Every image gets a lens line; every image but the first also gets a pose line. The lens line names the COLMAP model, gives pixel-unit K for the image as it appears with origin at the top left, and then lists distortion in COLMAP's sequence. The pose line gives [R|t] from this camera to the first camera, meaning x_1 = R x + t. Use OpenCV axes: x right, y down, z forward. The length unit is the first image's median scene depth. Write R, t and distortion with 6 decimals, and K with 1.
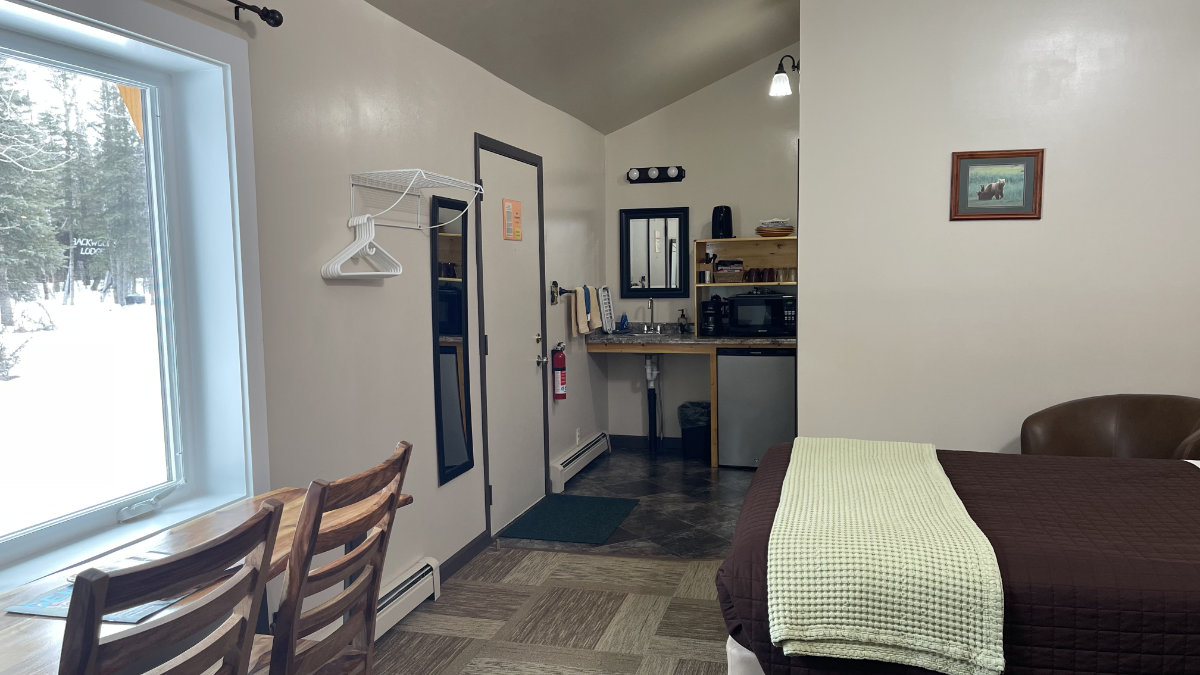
lens RADIAL K [[910.5, 0, 605.7], [0, 910.5, 343.3], [0, 0, 1]] dist [0.054336, -0.050765]
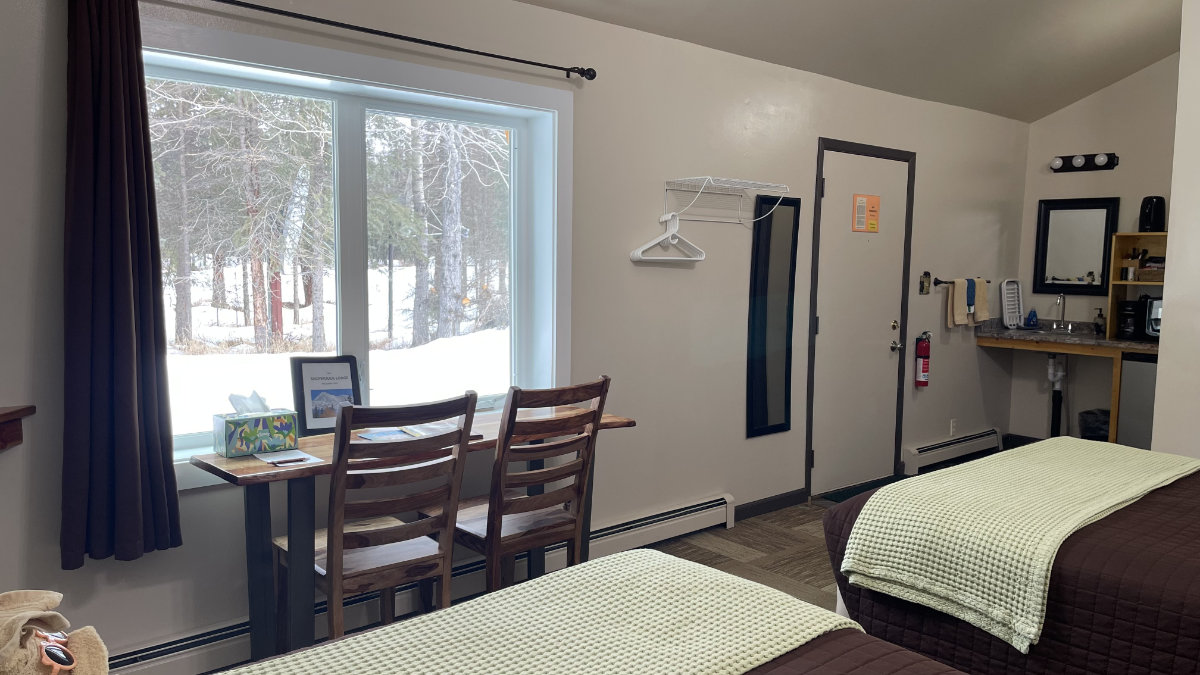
lens RADIAL K [[910.5, 0, 590.8], [0, 910.5, 345.1], [0, 0, 1]] dist [0.054336, -0.050765]
pose [[0.824824, 0.084088, -0.559101, 0.202818], [-0.074953, 0.996413, 0.039283, 0.002136], [0.560399, 0.009505, 0.828168, -0.068653]]
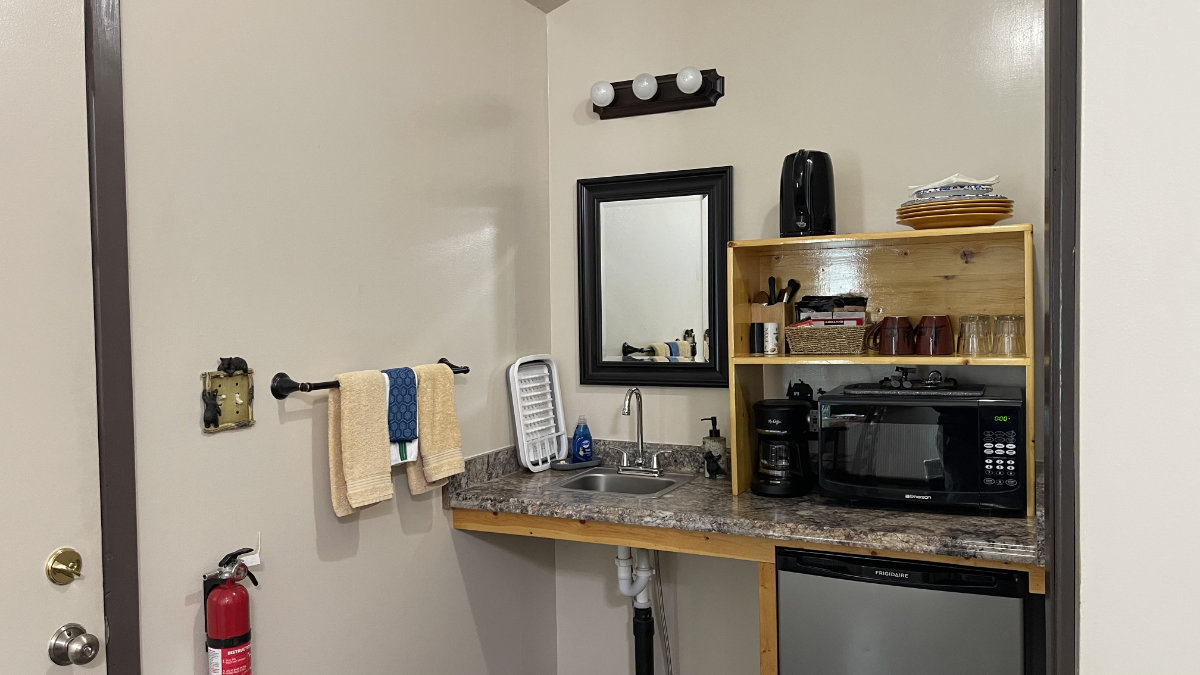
lens RADIAL K [[910.5, 0, 602.3], [0, 910.5, 324.4], [0, 0, 1]] dist [0.054336, -0.050765]
pose [[0.979678, 0.003116, -0.200552, 0.129031], [-0.015893, 0.997942, -0.062130, -0.057974], [0.199945, 0.064055, 0.977711, 0.656400]]
